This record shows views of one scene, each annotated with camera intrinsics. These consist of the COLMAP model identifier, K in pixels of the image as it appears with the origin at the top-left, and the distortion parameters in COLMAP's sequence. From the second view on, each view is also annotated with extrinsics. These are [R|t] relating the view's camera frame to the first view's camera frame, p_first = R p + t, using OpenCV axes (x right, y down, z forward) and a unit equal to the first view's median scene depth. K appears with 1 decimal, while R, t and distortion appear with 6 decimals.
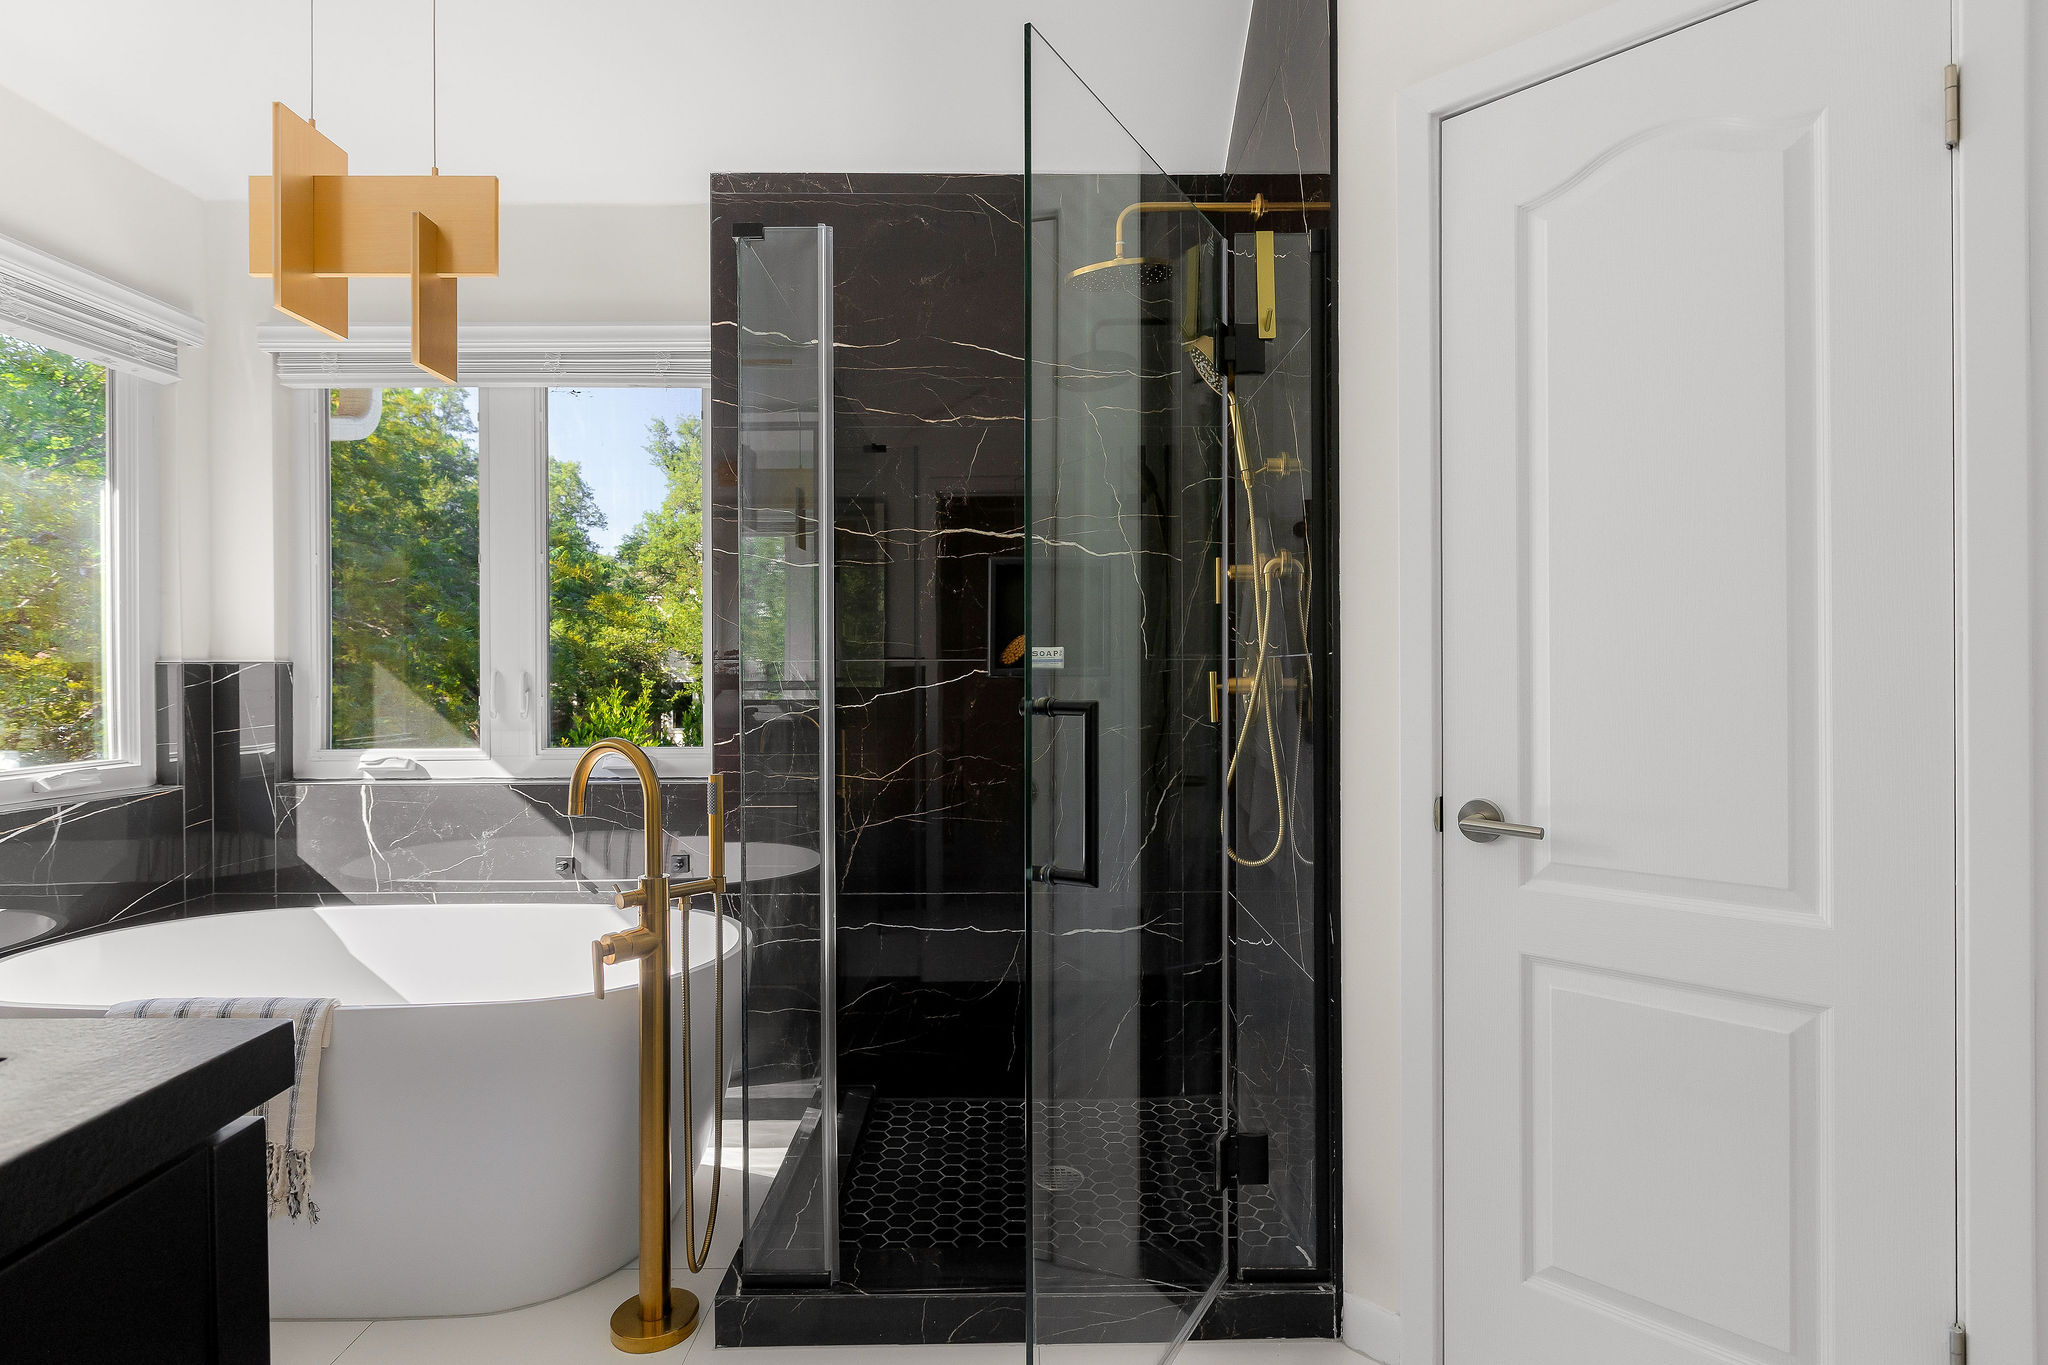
lens RADIAL K [[1033.7, 0, 1024.0], [0, 1033.7, 682.5], [0, 0, 1]] dist [0.004134, 0.000001]
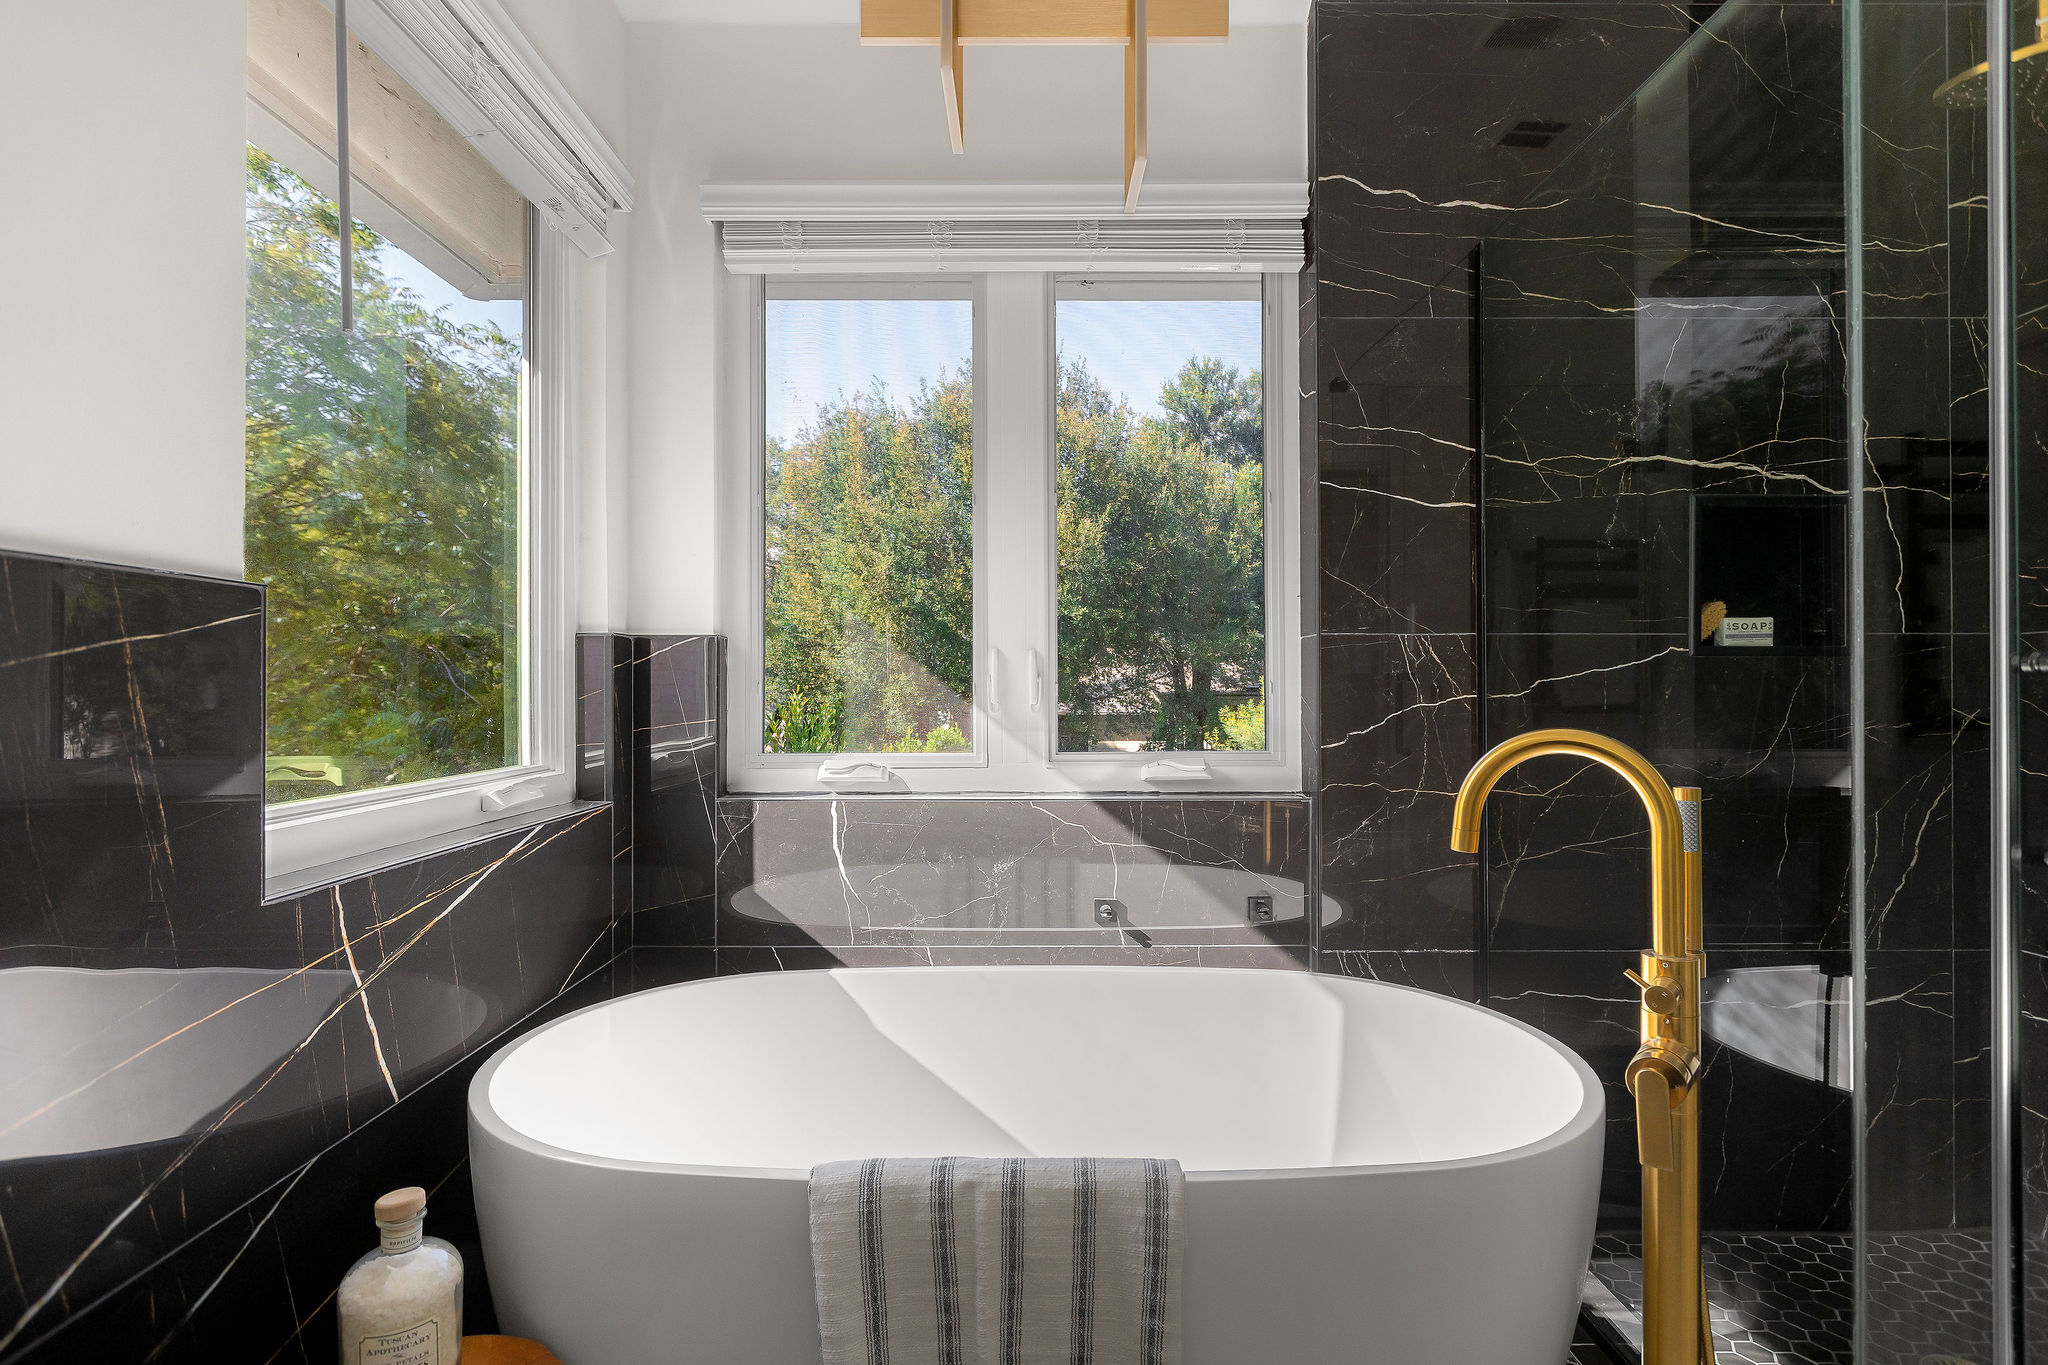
lens RADIAL K [[1033.7, 0, 1024.0], [0, 1033.7, 682.5], [0, 0, 1]] dist [0.004134, 0.000001]
pose [[0.999983, 0.002679, -0.005135, -0.501737], [-0.002737, 0.999932, -0.011292, 0.022323], [0.005105, 0.011306, 0.999923, 0.260568]]
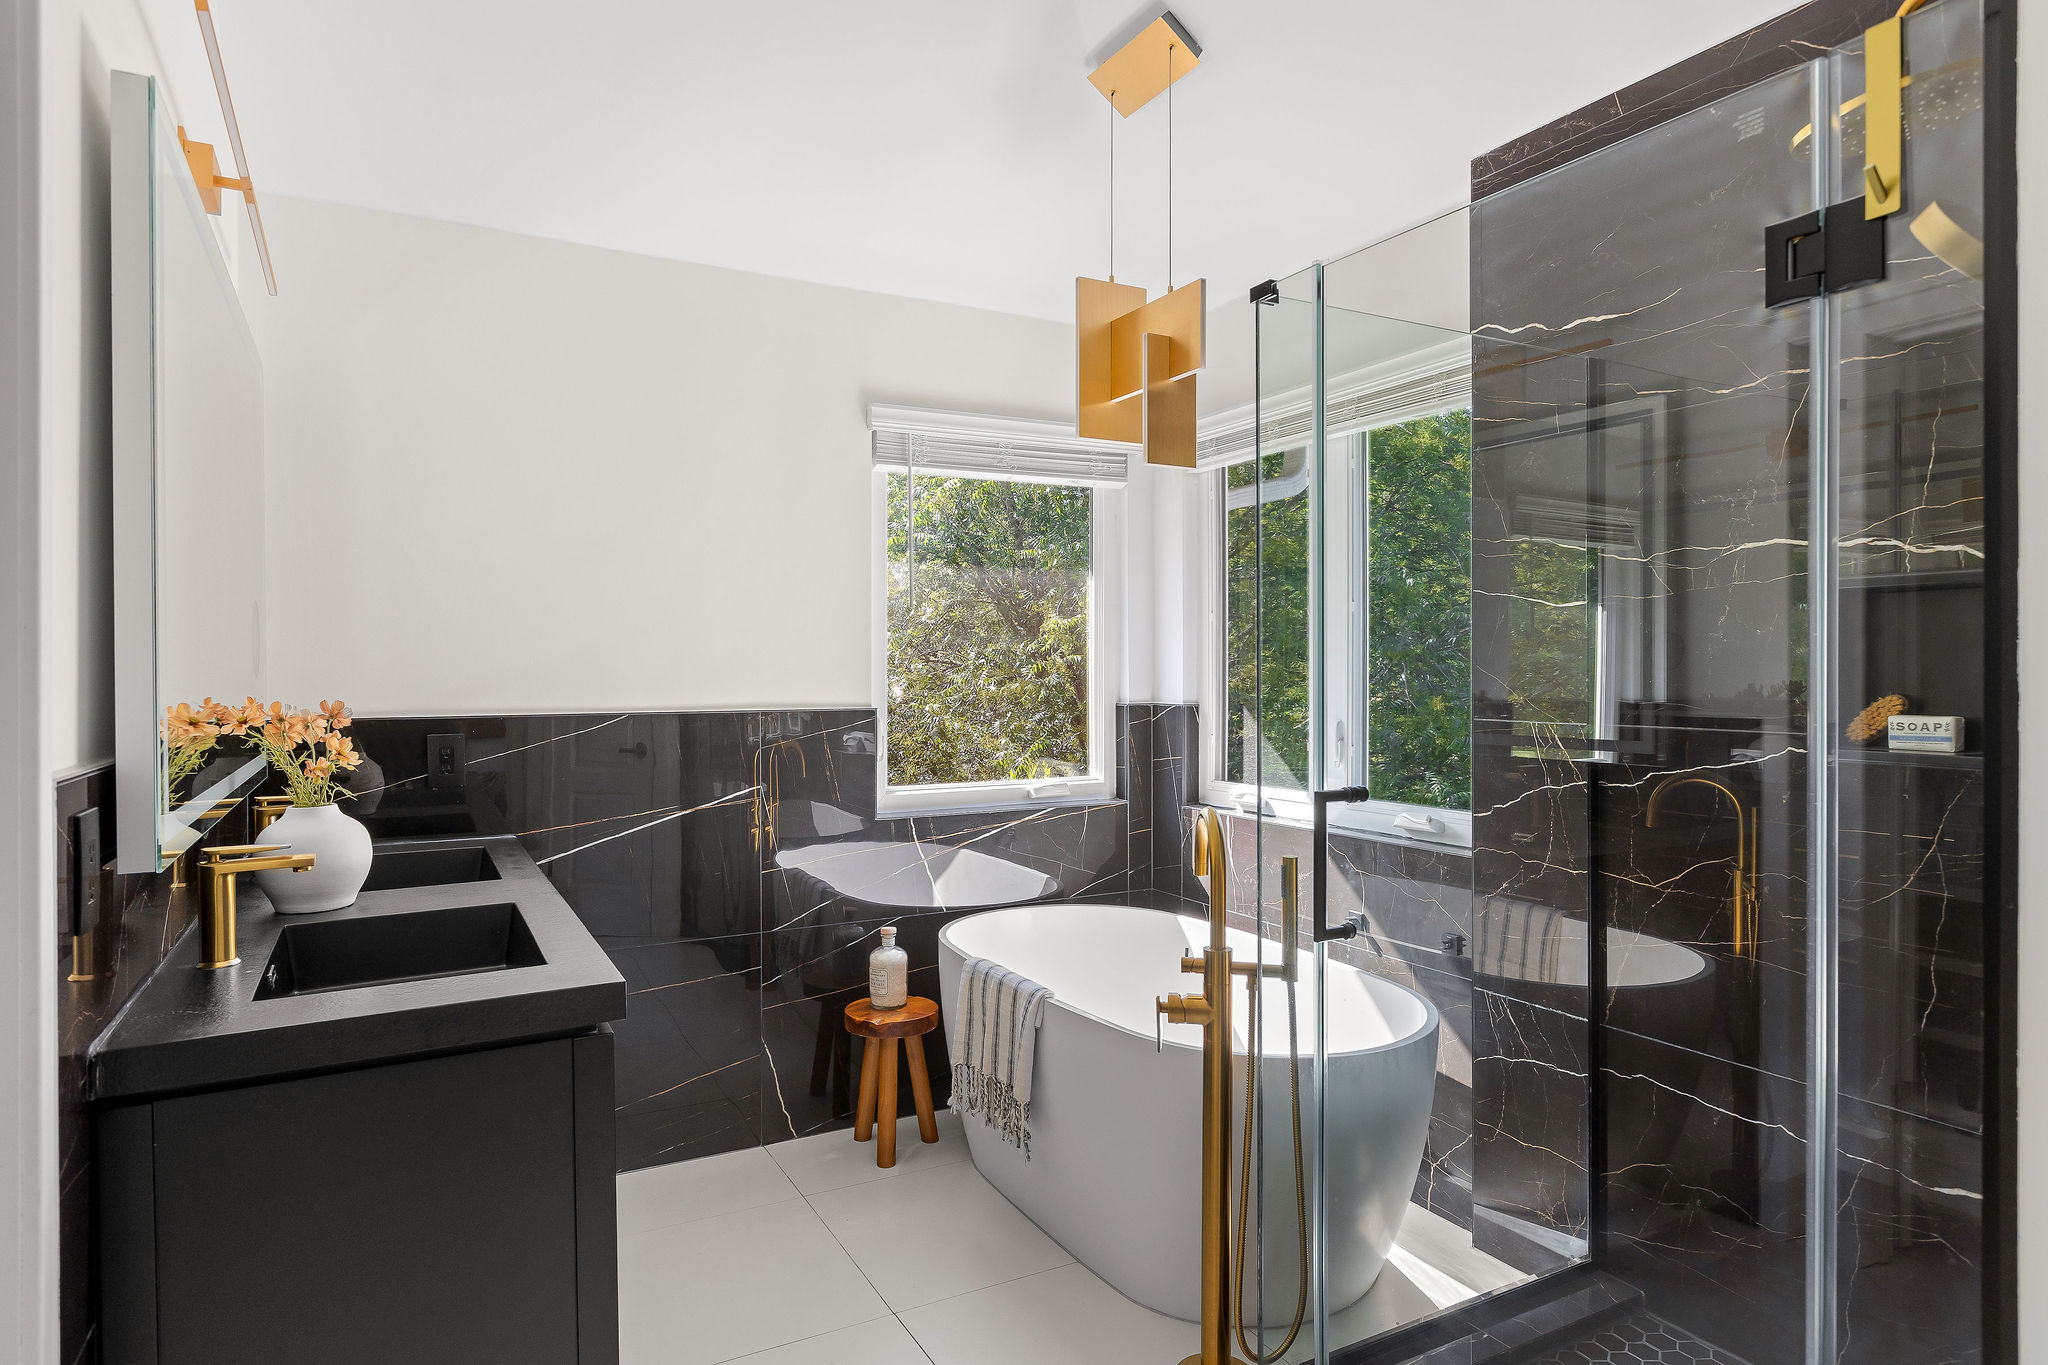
lens RADIAL K [[1171.2, 0, 1024.0], [0, 1171.2, 682.5], [0, 0, 1]] dist [0.002087, -0.001062]
pose [[0.470793, 0.012214, -0.882159, 0.392265], [-0.009154, 0.999918, 0.008959, -0.056871], [0.882196, 0.003858, 0.470866, 0.202206]]
